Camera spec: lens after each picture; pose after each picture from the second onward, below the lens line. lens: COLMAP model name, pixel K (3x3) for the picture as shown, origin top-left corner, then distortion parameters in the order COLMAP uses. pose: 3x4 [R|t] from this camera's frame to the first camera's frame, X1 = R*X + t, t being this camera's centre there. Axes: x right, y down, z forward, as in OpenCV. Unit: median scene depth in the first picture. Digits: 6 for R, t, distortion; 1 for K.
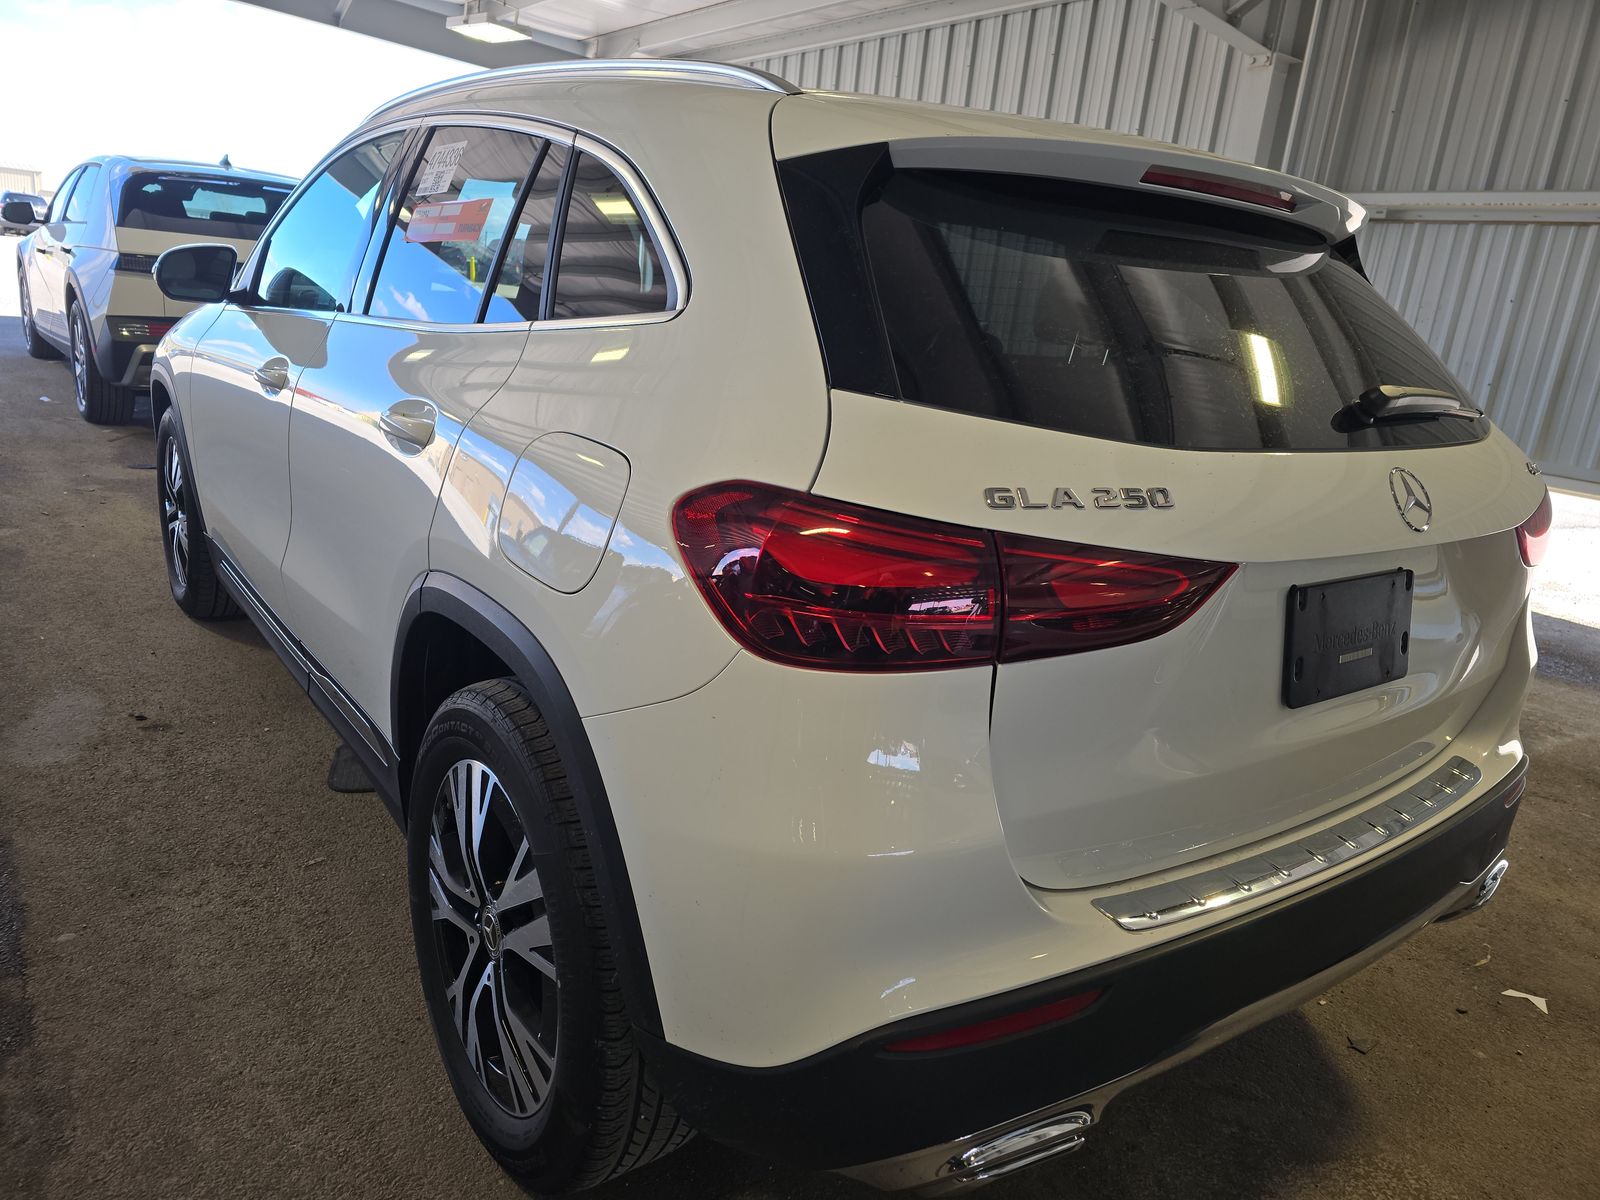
lens RADIAL K [[1081.1, 0, 798.4], [0, 1081.1, 595.9], [0, 0, 1]] dist [-0.018364, 0.000724]
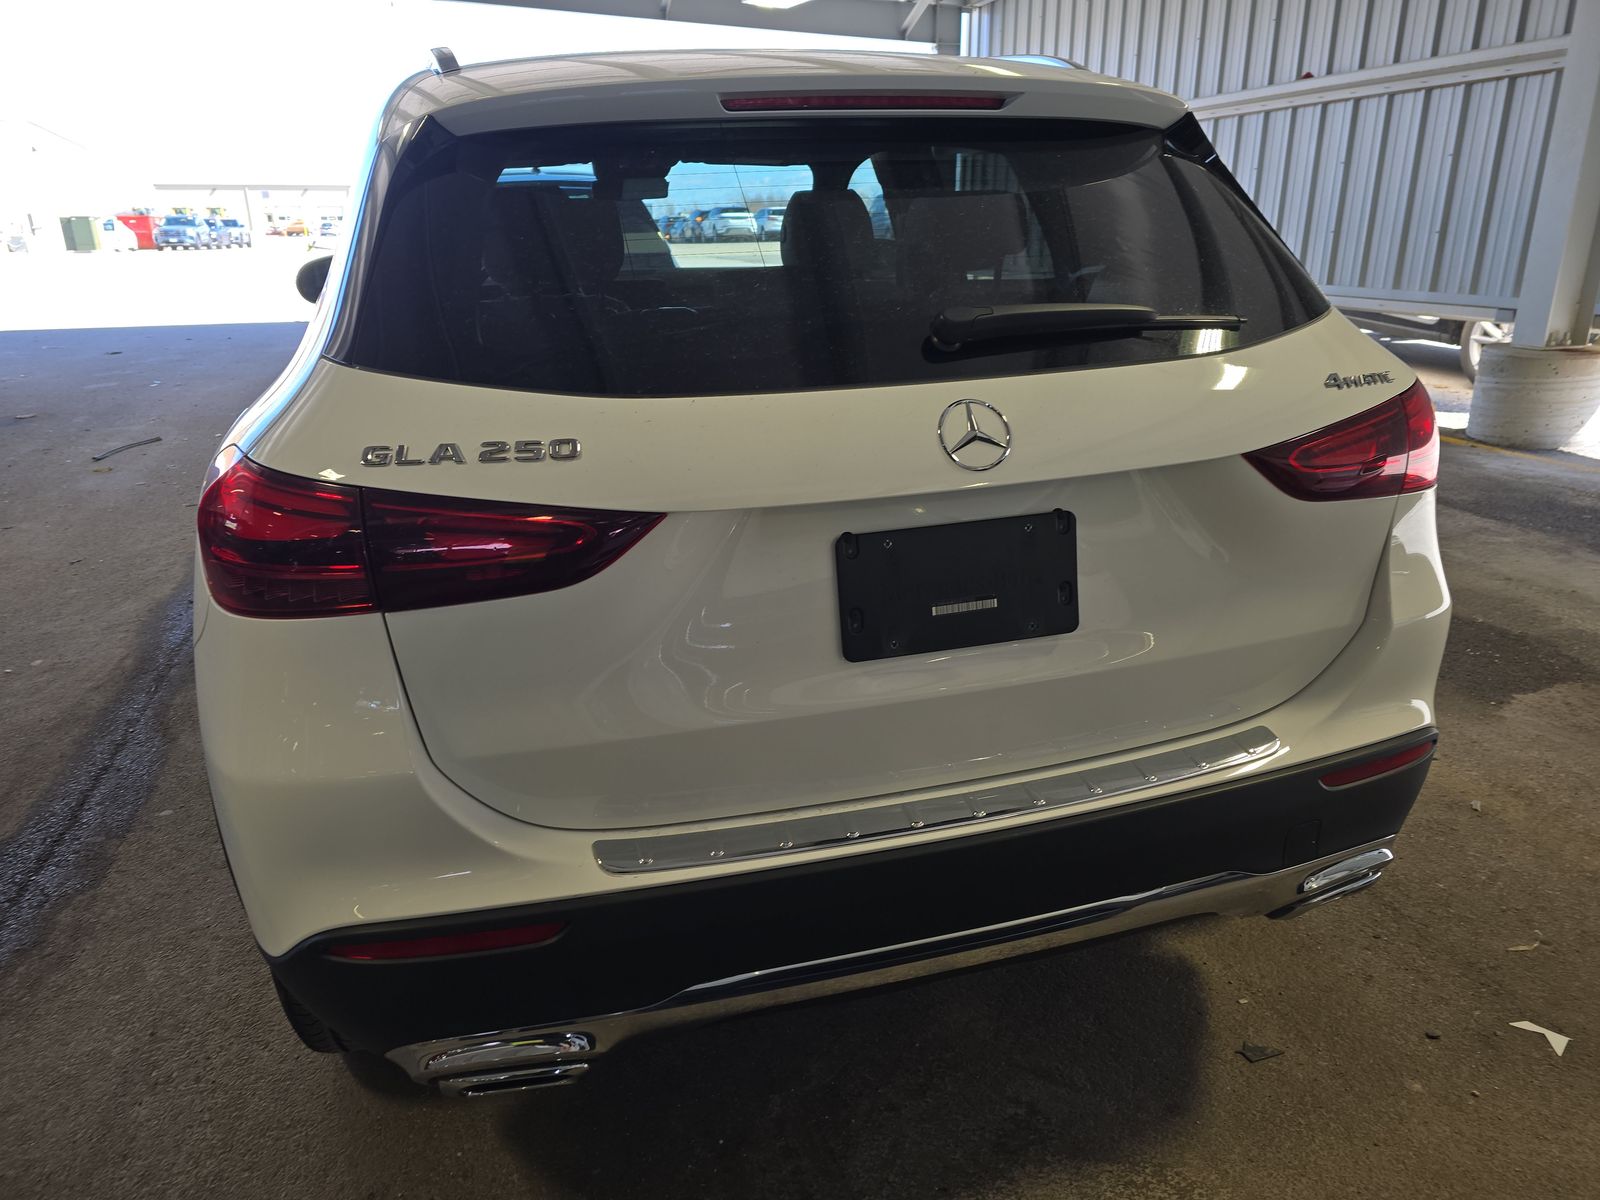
lens RADIAL K [[1081.1, 0, 802.8], [0, 1081.1, 606.7], [0, 0, 1]] dist [-0.018364, 0.000724]
pose [[0.938939, 0.015049, -0.343754, 0.896289], [0.005931, 0.998187, 0.059900, -0.002927], [0.344032, -0.058281, 0.937147, 0.127441]]
